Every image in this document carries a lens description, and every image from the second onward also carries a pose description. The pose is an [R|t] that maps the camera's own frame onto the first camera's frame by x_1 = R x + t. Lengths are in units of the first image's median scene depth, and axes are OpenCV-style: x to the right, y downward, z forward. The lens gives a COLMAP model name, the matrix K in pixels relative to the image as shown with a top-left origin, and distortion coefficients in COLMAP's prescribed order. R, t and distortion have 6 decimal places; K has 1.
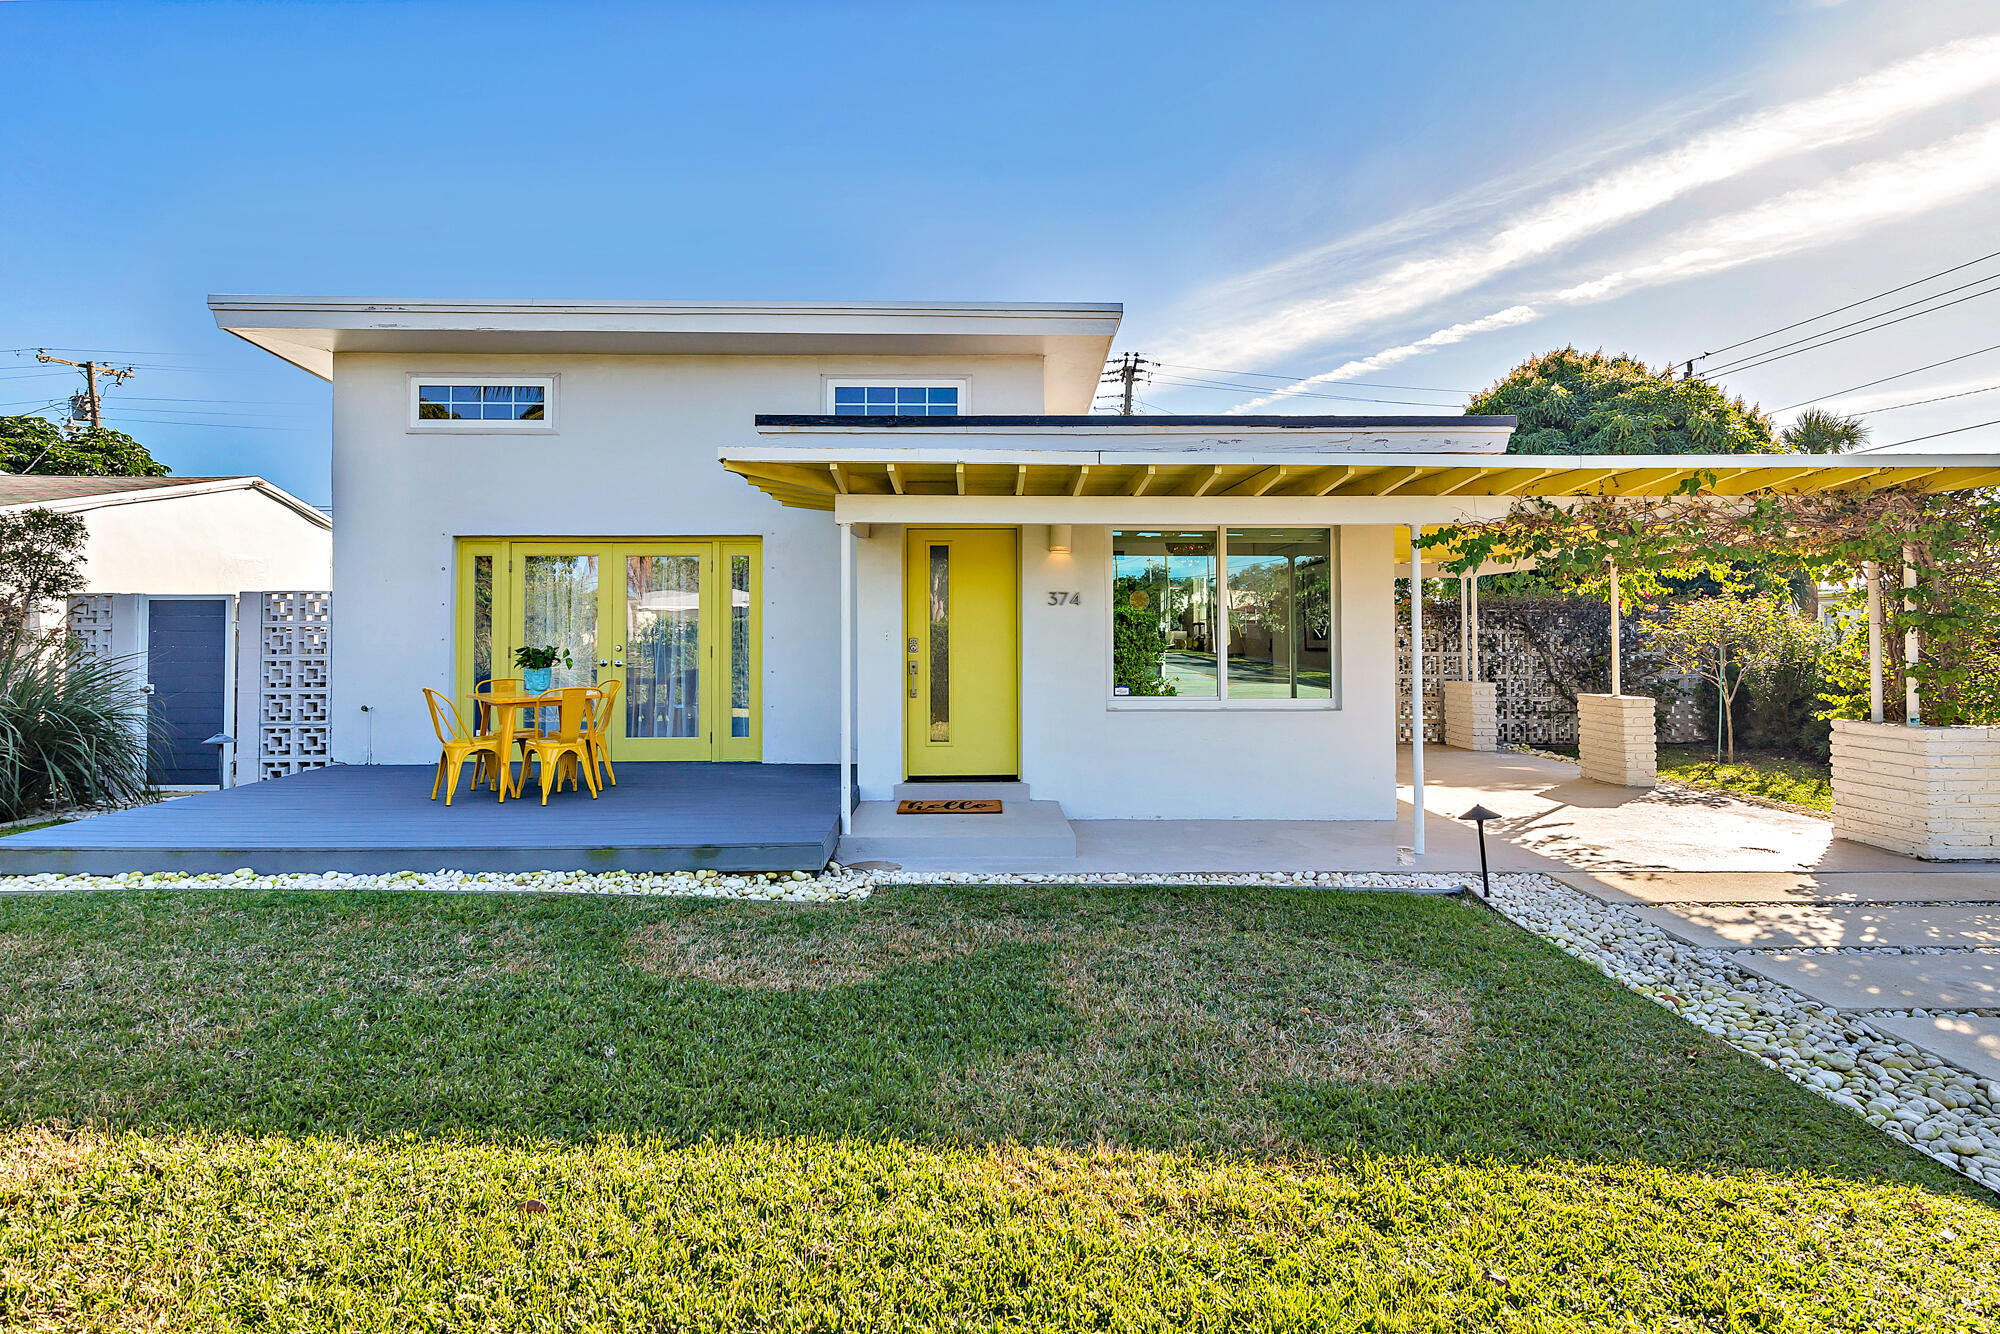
lens RADIAL K [[925.4, 0, 1001.9], [0, 925.4, 659.6], [0, 0, 1]] dist [0.001364, -0.001146]
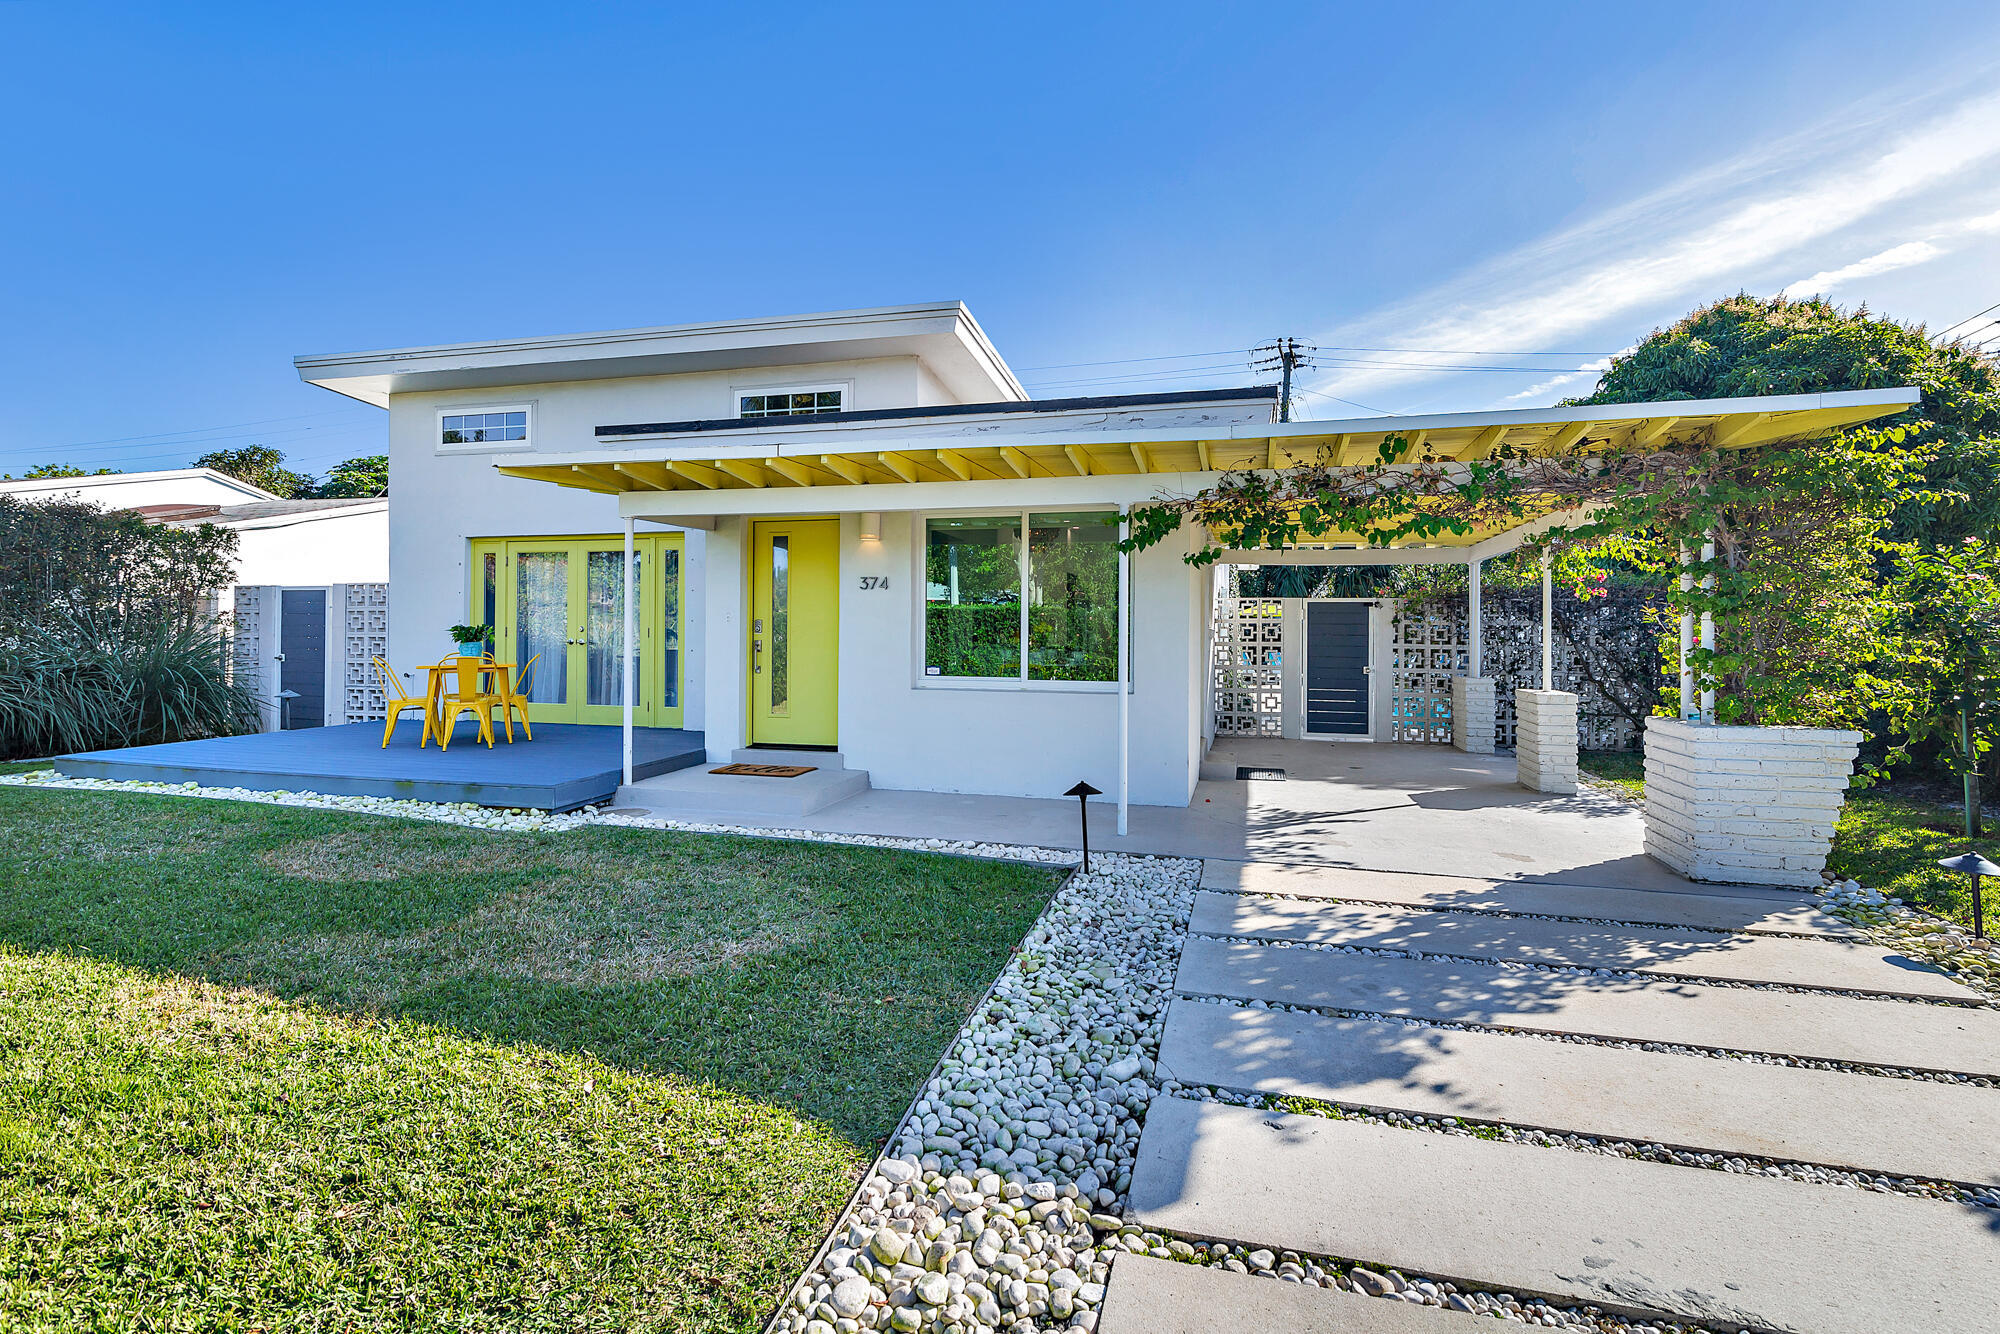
lens RADIAL K [[925.4, 0, 1086.0], [0, 925.4, 674.2], [0, 0, 1]] dist [0.001364, -0.001146]
pose [[0.963876, 0.018851, -0.265683, 0.540774], [-0.015476, 0.999771, 0.014792, 0.018587], [0.265901, -0.010146, 0.963947, 0.027829]]
